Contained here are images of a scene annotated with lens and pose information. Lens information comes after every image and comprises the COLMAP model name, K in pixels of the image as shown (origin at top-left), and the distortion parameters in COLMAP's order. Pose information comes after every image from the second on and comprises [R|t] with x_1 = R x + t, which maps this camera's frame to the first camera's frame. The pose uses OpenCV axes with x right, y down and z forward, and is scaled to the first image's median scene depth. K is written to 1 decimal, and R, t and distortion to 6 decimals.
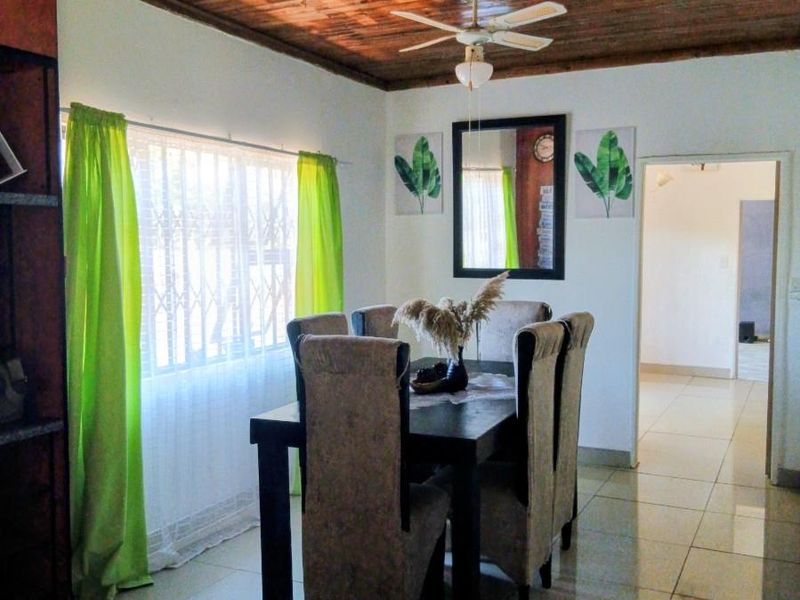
lens RADIAL K [[796.0, 0, 401.7], [0, 796.0, 294.9], [0, 0, 1]] dist [0.060582, 0.000000]
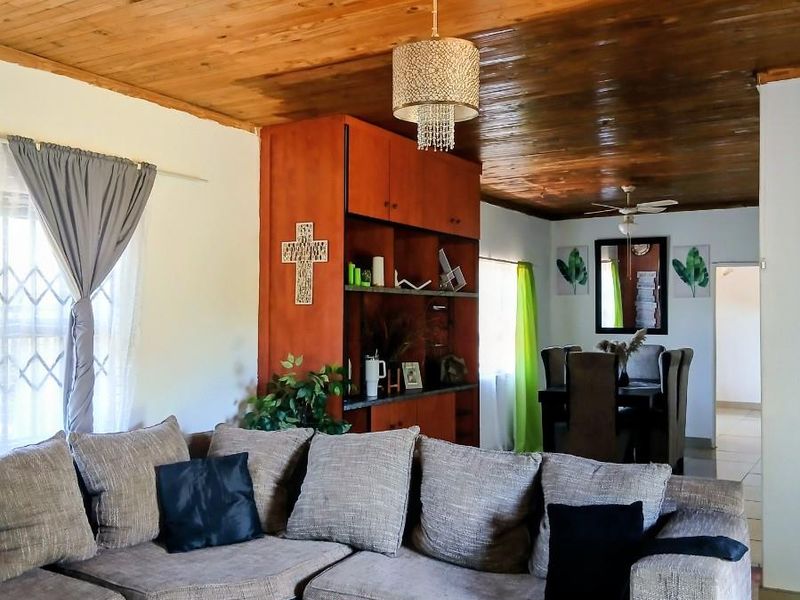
lens RADIAL K [[796.0, 0, 399.4], [0, 796.0, 303.3], [0, 0, 1]] dist [0.060582, 0.000000]
pose [[0.997478, 0.001031, -0.070969, -0.239673], [-0.006453, 0.997070, -0.076219, 0.047839], [0.070683, 0.076484, 0.994562, -0.720667]]
